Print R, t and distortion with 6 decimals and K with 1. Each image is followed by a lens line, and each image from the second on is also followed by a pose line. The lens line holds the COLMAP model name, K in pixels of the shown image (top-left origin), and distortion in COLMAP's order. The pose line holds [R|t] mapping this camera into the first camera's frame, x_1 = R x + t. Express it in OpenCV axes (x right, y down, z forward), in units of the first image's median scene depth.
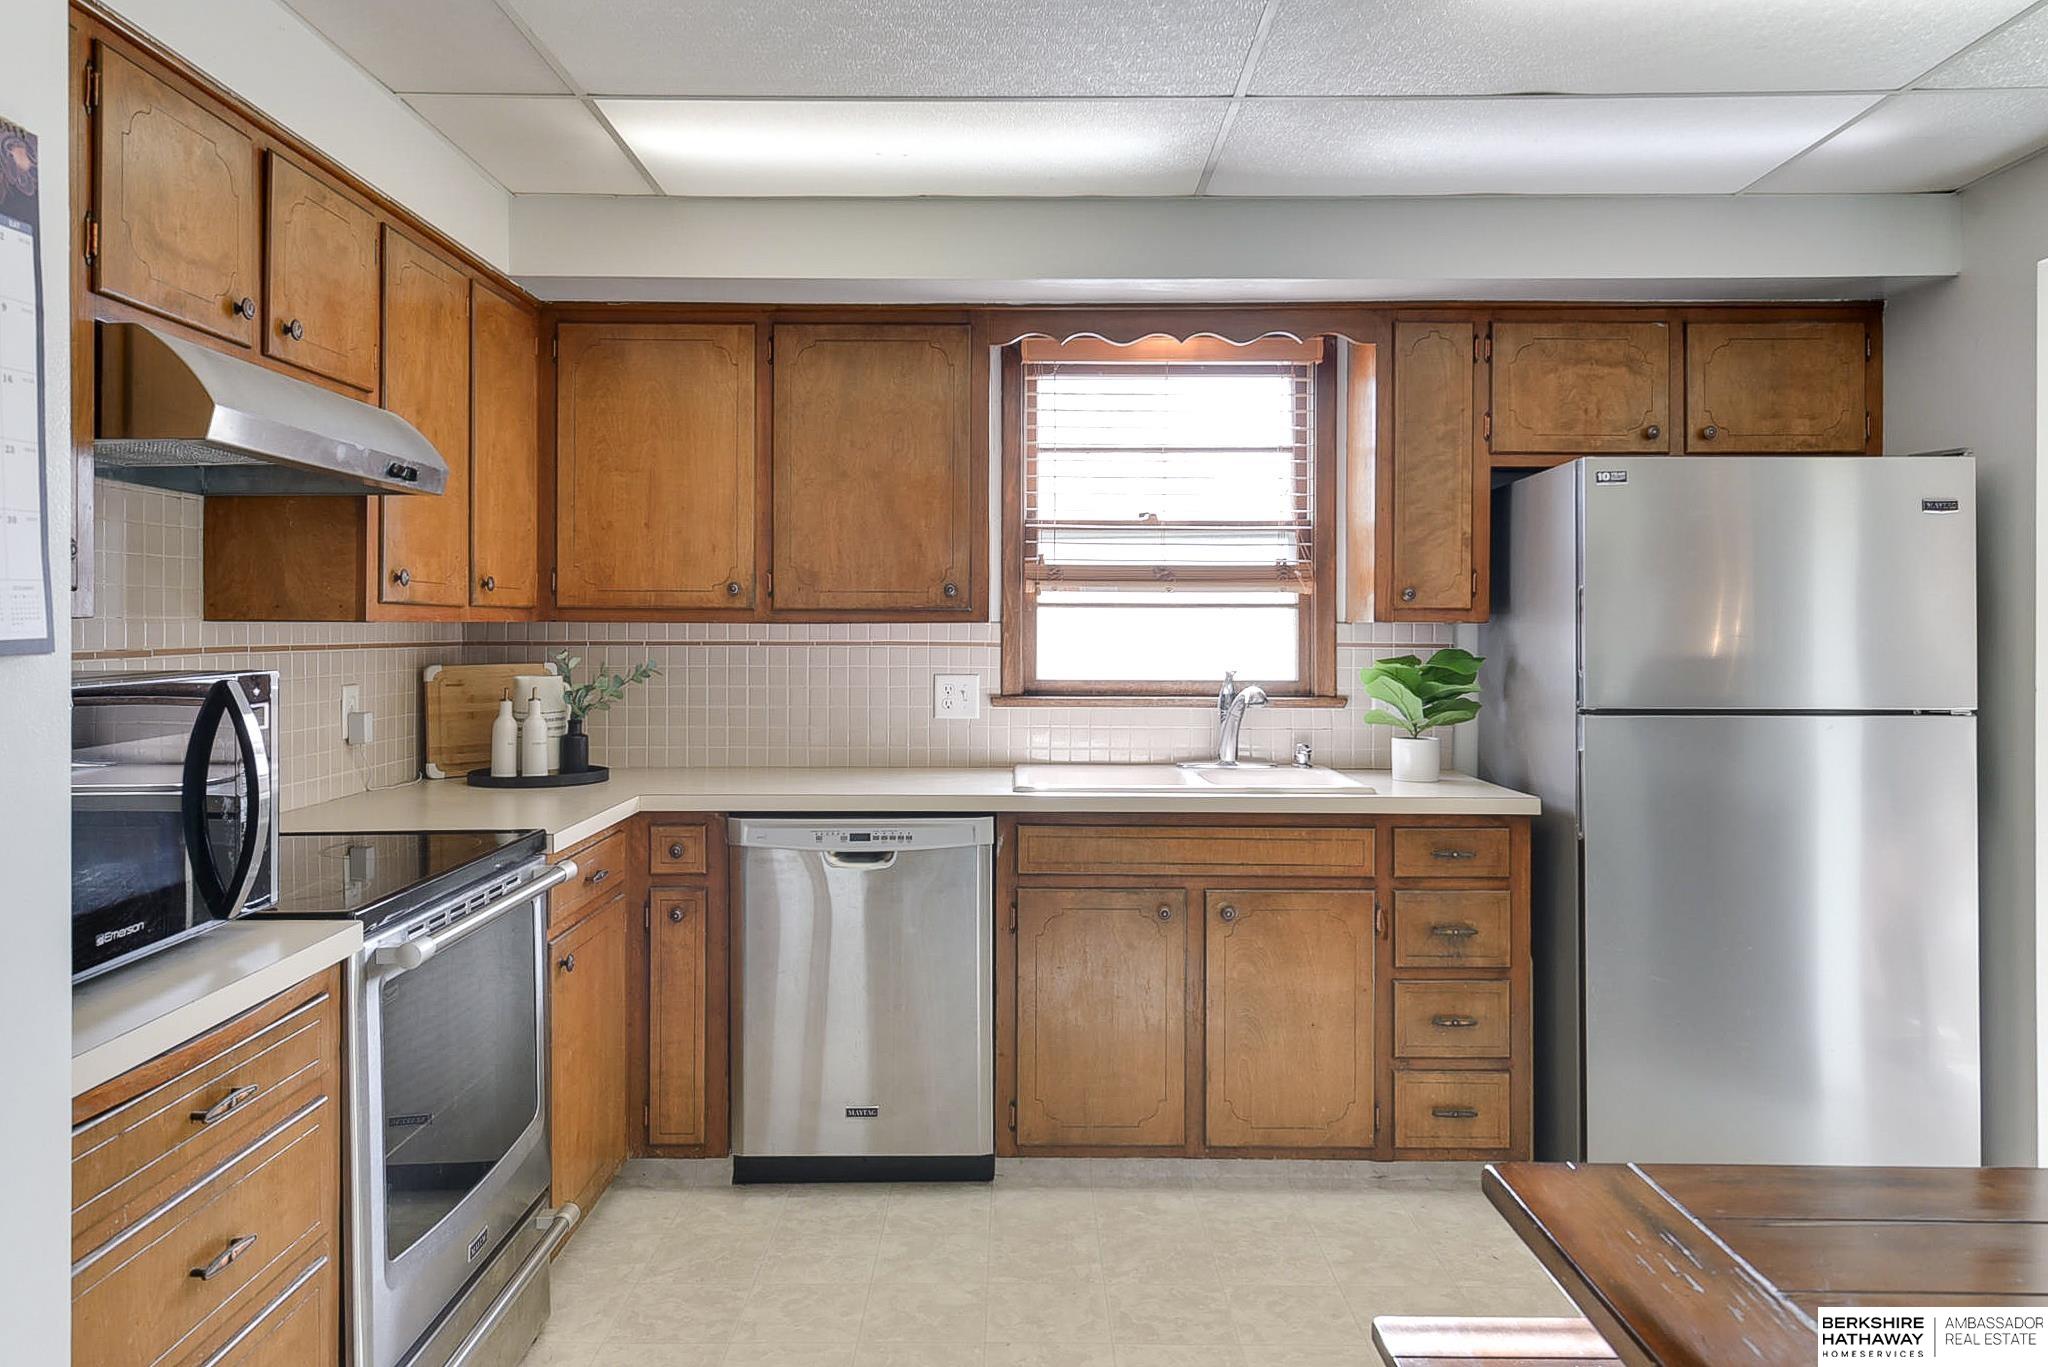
lens RADIAL K [[1451.5, 0, 1002.0], [0, 1451.5, 622.7], [0, 0, 1]] dist [-0.003422, -0.007201]
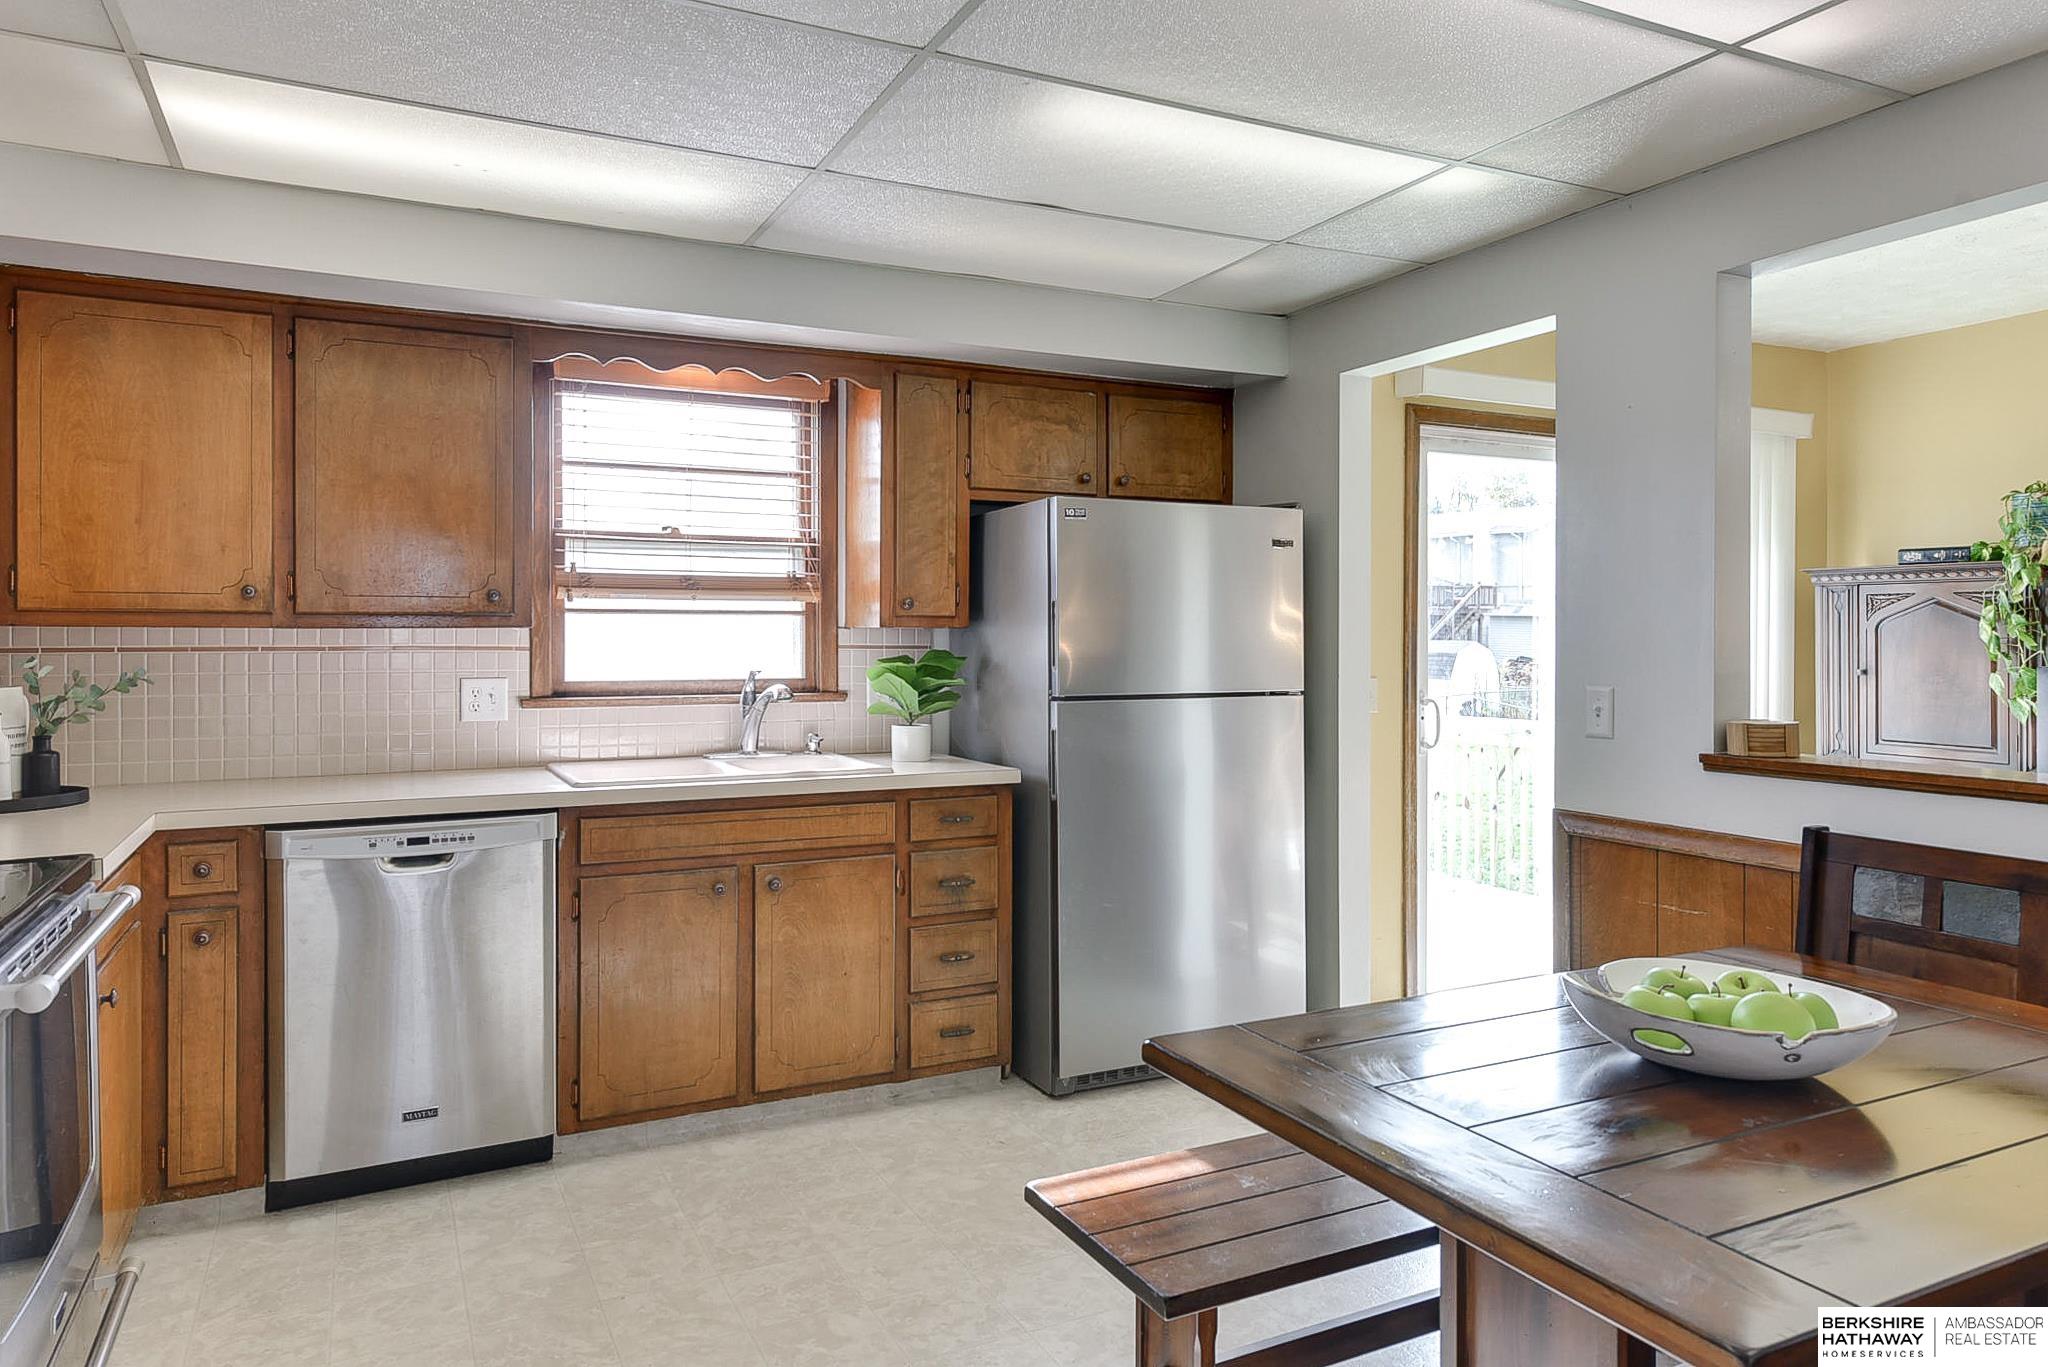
lens RADIAL K [[1349.8, 0, 989.9], [0, 1349.8, 634.5], [0, 0, 1]] dist [-0.007260, -0.002417]
pose [[0.883809, -0.001265, 0.467845, -0.180517], [-0.000809, 0.999991, 0.004232, 0.000815], [-0.467846, -0.004119, 0.883800, -0.007229]]
